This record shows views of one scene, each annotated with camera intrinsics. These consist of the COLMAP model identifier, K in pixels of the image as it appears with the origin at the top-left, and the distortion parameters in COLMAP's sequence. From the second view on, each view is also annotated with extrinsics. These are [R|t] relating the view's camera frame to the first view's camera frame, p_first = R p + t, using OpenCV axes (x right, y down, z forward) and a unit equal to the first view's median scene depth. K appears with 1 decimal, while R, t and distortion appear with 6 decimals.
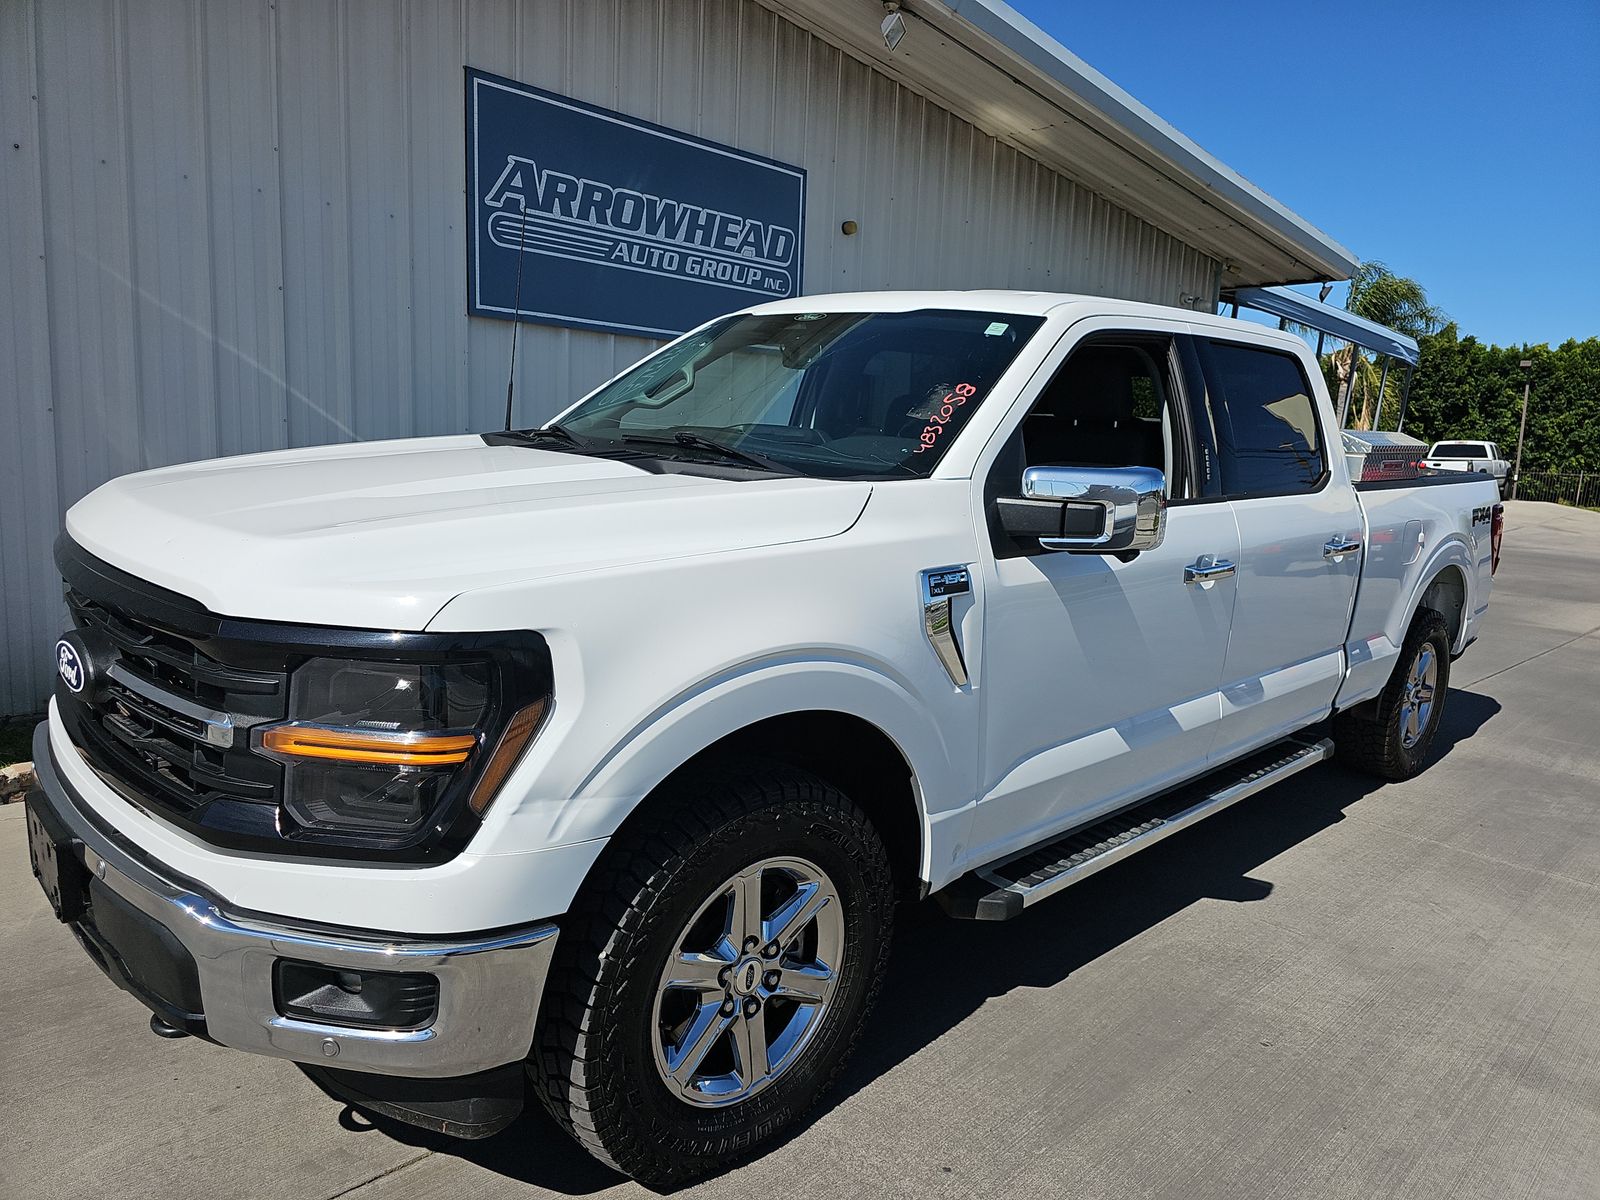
lens RADIAL K [[1074.7, 0, 828.3], [0, 1074.7, 602.4], [0, 0, 1]] dist [0.038059, -0.039823]
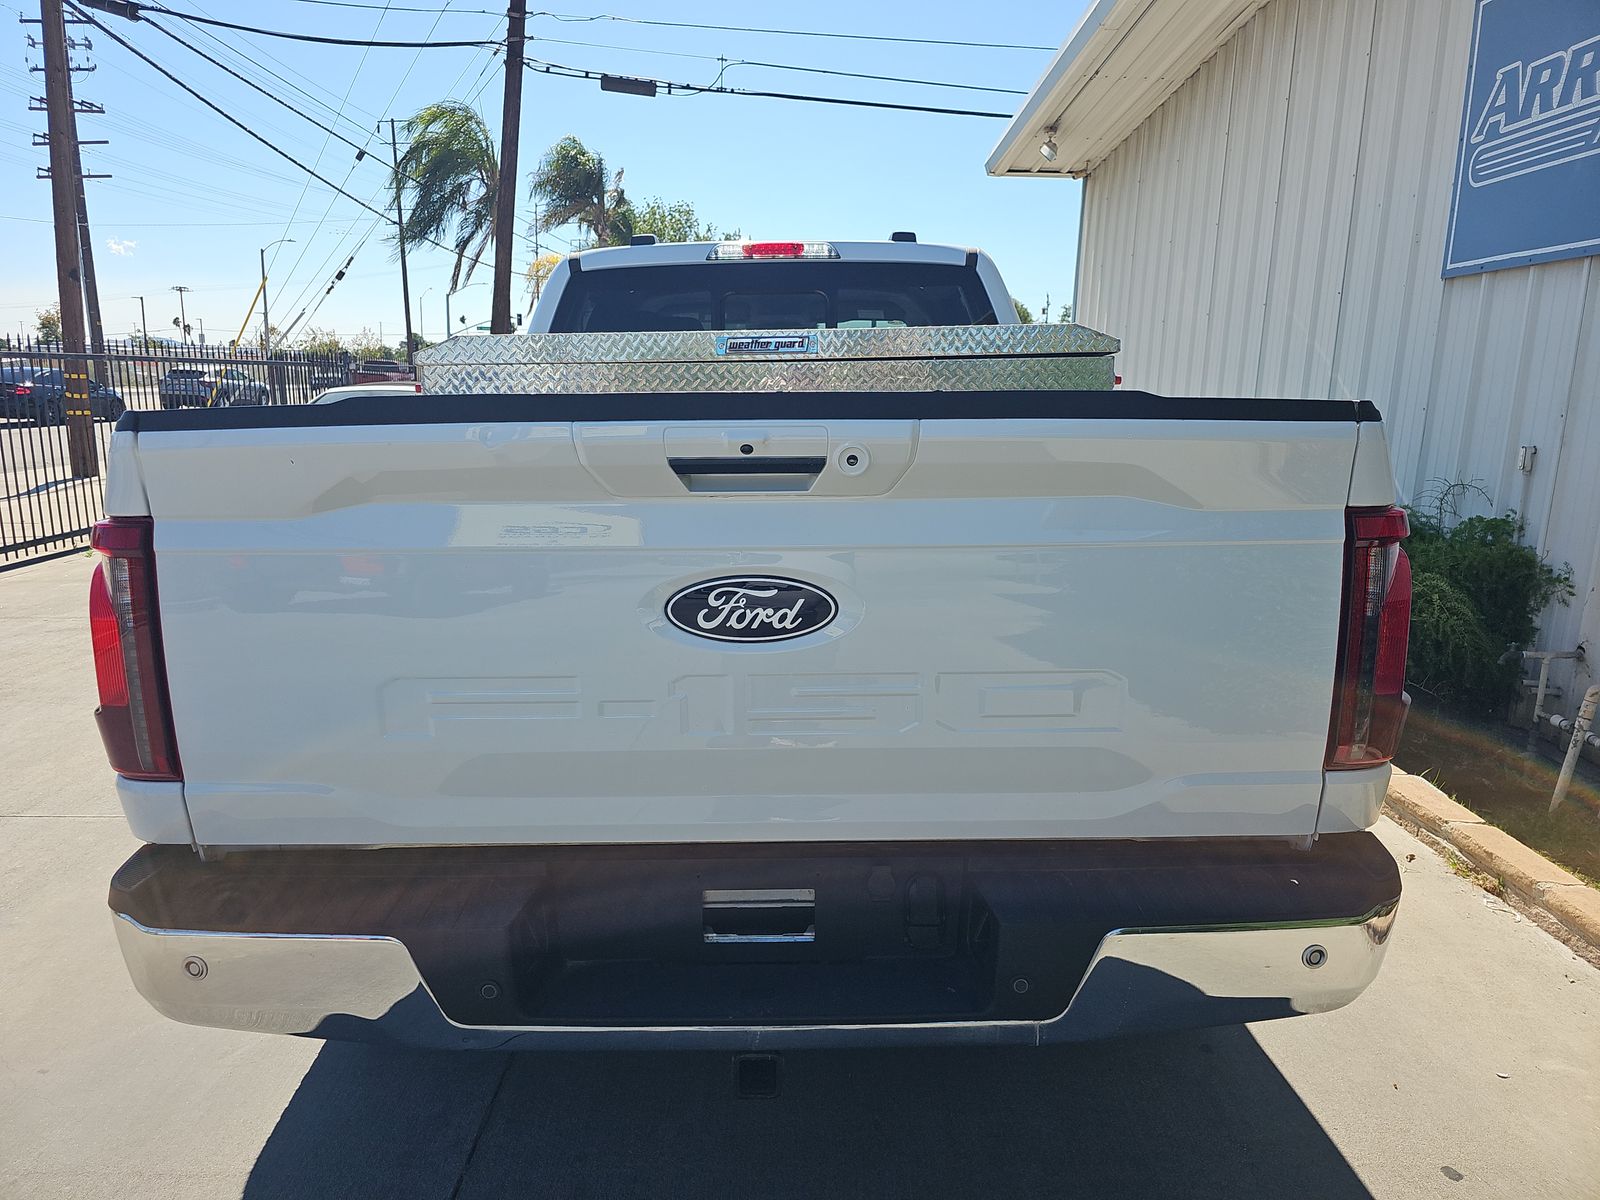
lens RADIAL K [[1056.8, 0, 805.7], [0, 1056.8, 594.4], [0, 0, 1]] dist [0.033251, -0.036603]
pose [[-0.679806, 0.080180, -0.728996, 0.594290], [-0.153900, 0.956277, 0.248694, -0.136407], [0.717062, 0.281256, -0.637743, 1.098900]]
